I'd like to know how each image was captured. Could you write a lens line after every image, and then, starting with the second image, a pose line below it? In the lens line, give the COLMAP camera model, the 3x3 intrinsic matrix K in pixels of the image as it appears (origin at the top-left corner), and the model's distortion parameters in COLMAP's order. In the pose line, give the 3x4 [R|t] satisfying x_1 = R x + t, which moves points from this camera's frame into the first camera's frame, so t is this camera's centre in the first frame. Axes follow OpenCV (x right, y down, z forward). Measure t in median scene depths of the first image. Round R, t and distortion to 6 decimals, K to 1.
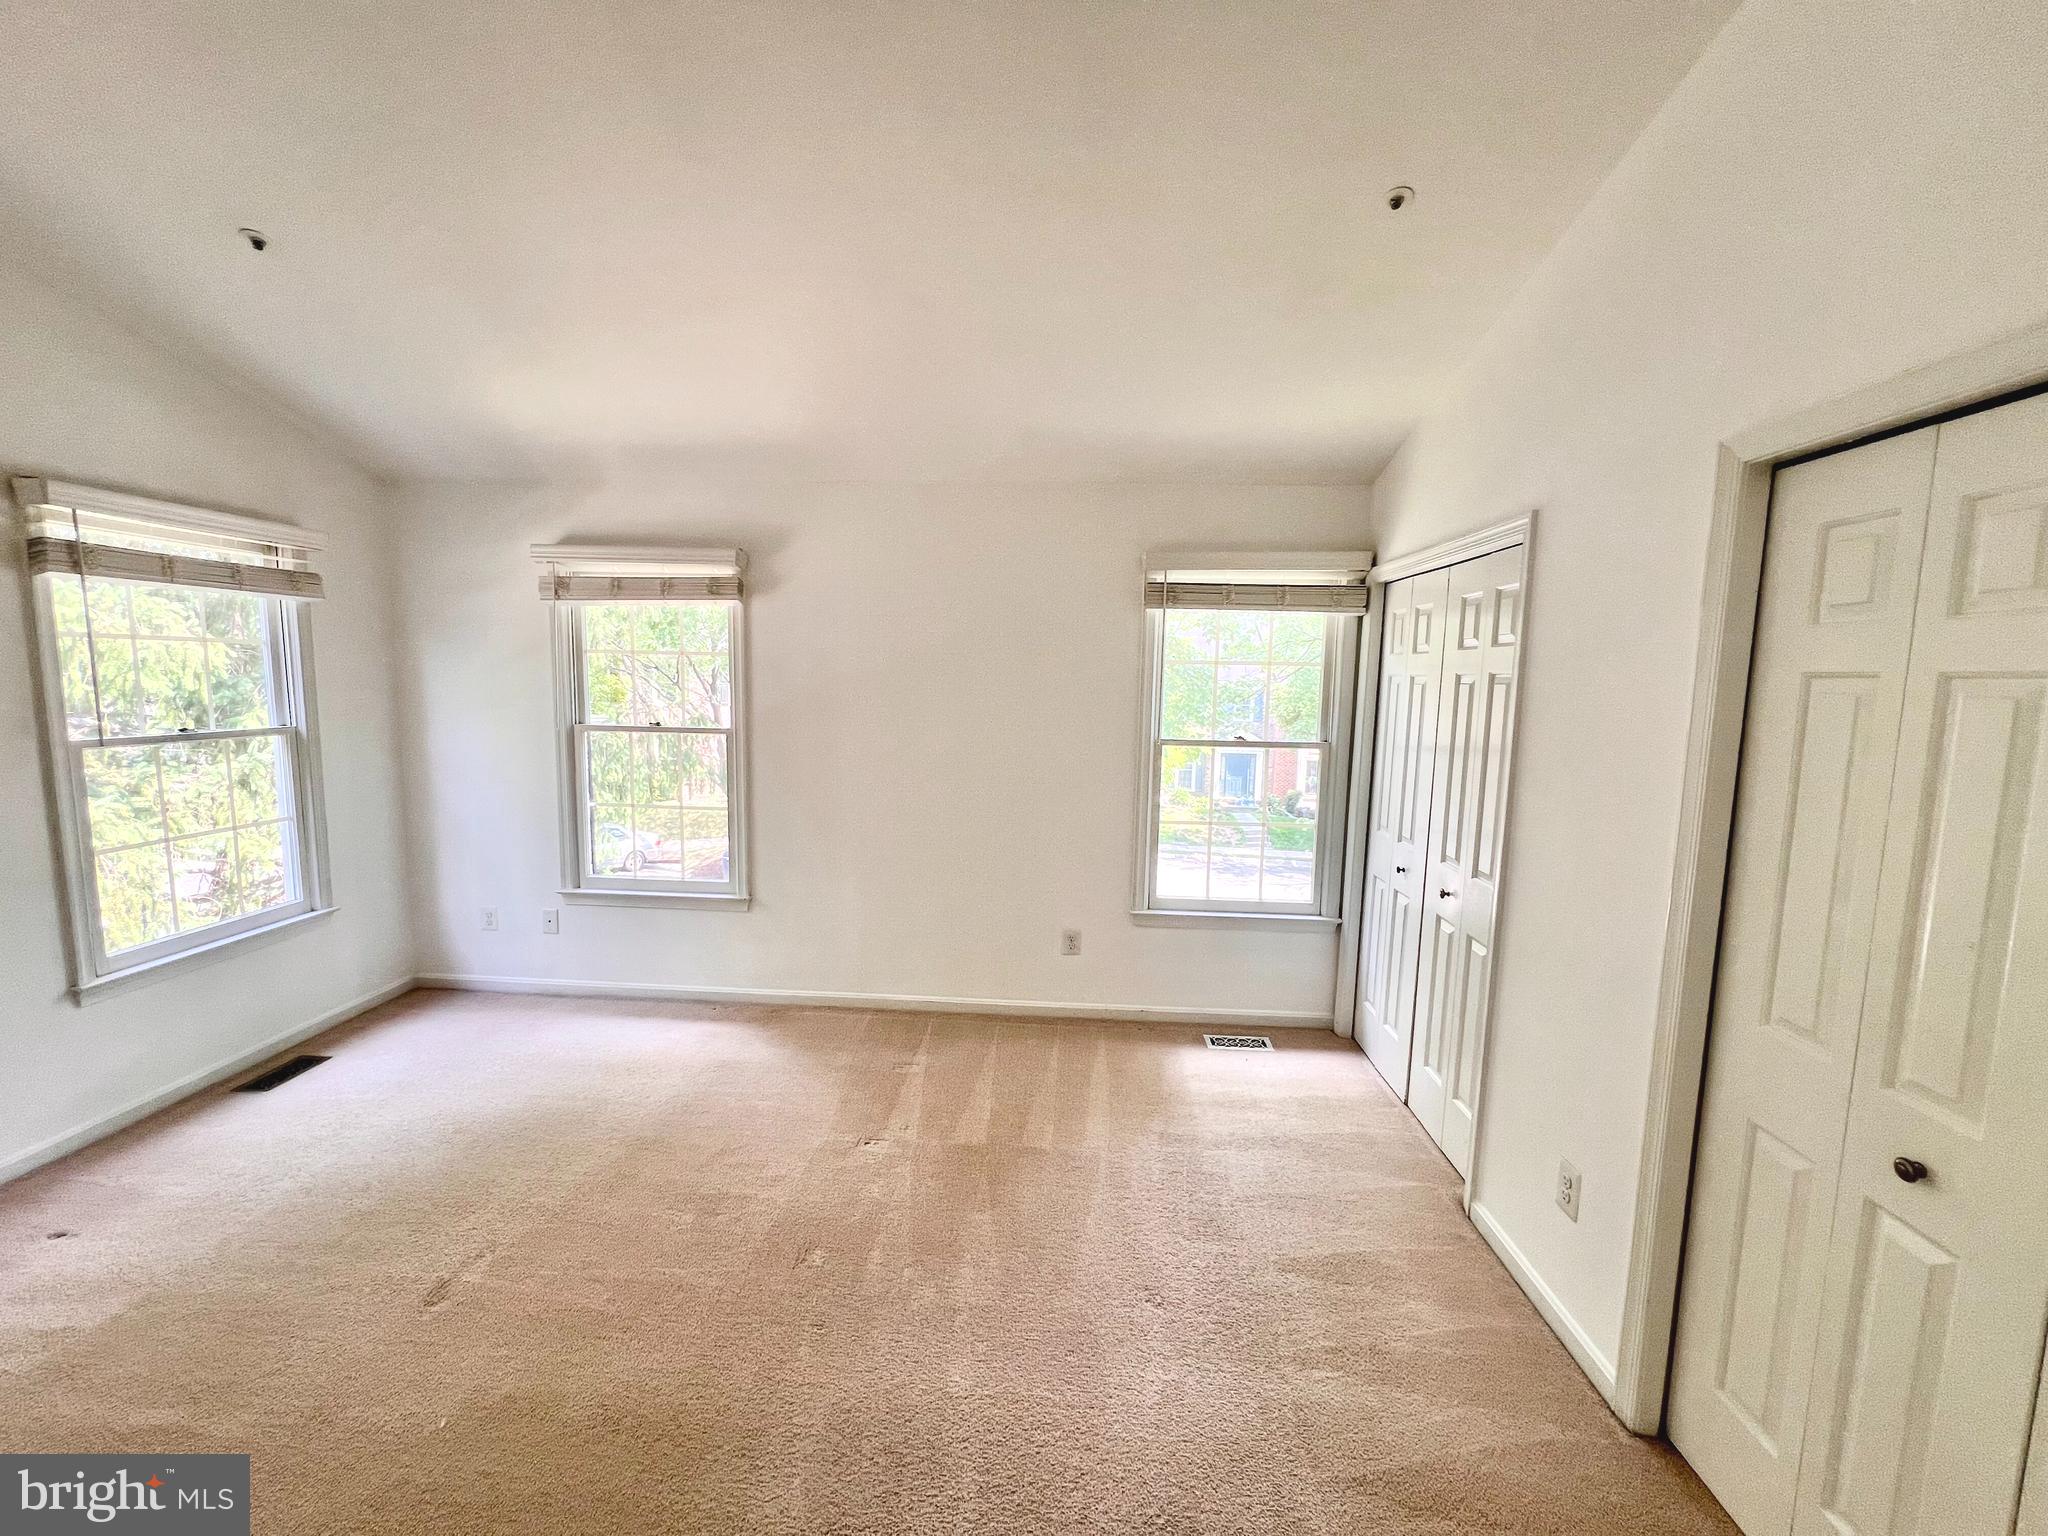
lens RADIAL K [[819.8, 0, 1022.4], [0, 819.8, 766.5], [0, 0, 1]] dist [-0.001610, -0.000775]
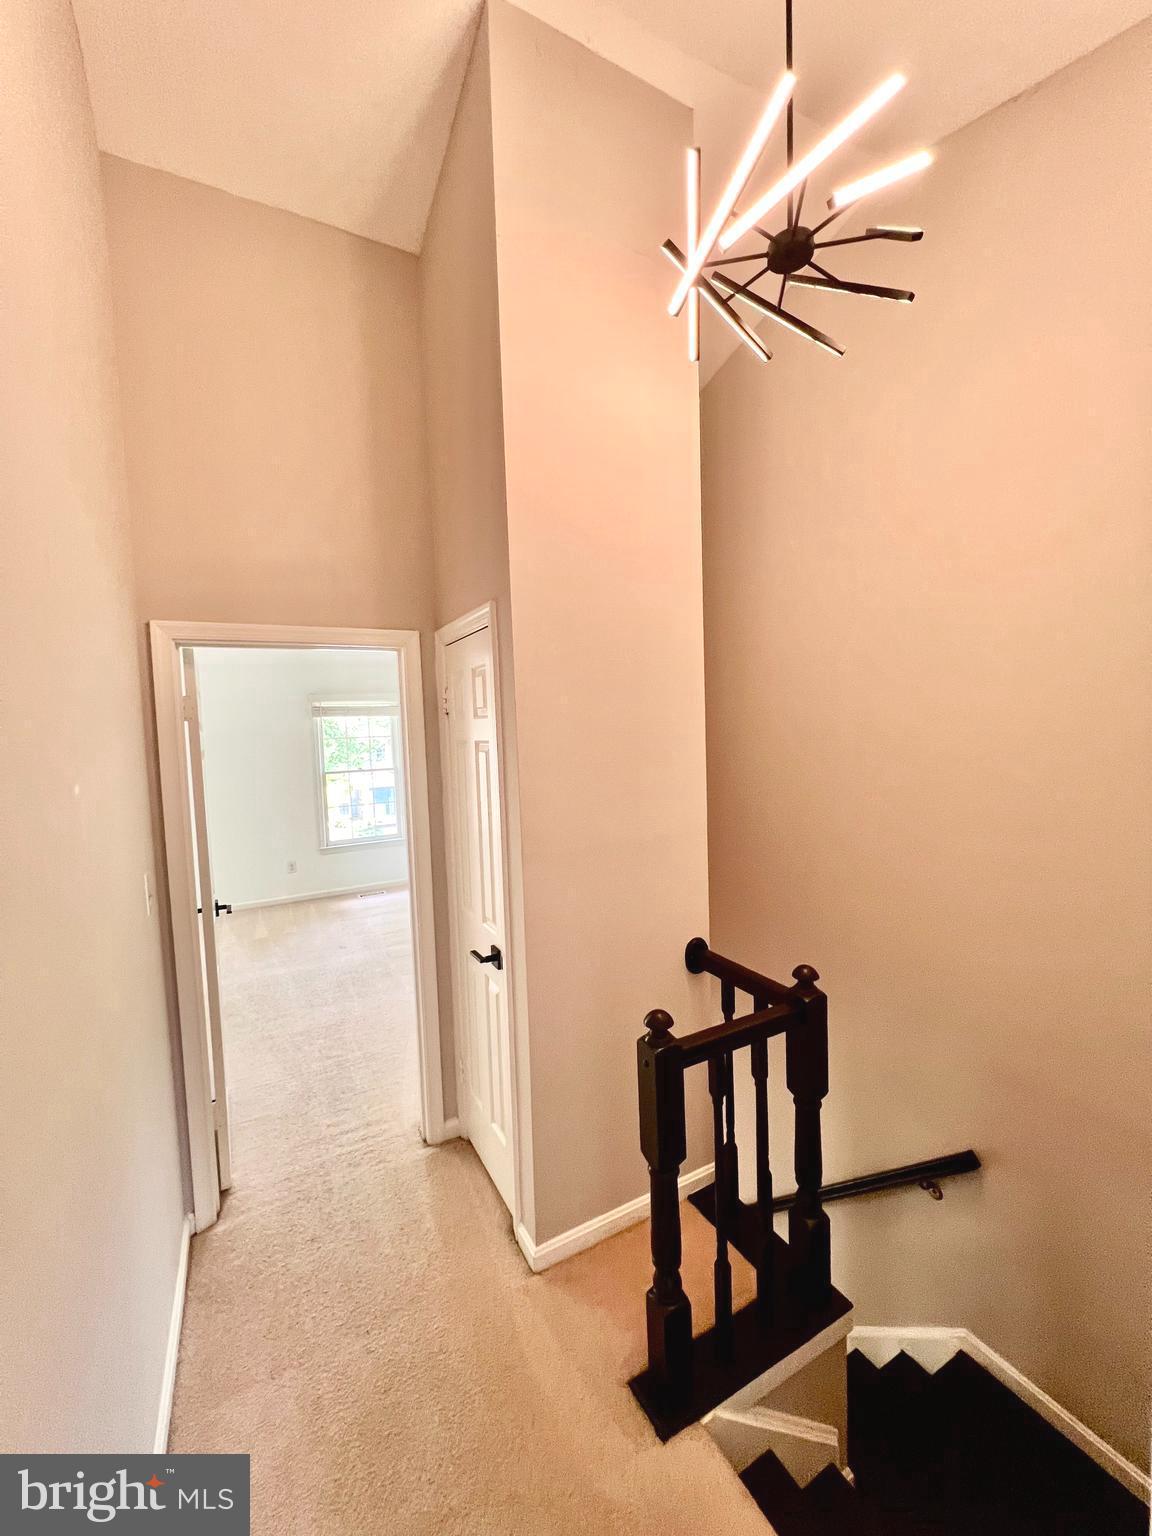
lens RADIAL K [[614.9, 0, 573.7], [0, 614.9, 765.3], [0, 0, 1]] dist [-0.001610, -0.000775]
pose [[0.844560, -0.083153, 0.528965, -0.157380], [0.113005, 0.993298, -0.024282, 0.070378], [-0.523401, 0.080284, 0.848296, -0.857954]]
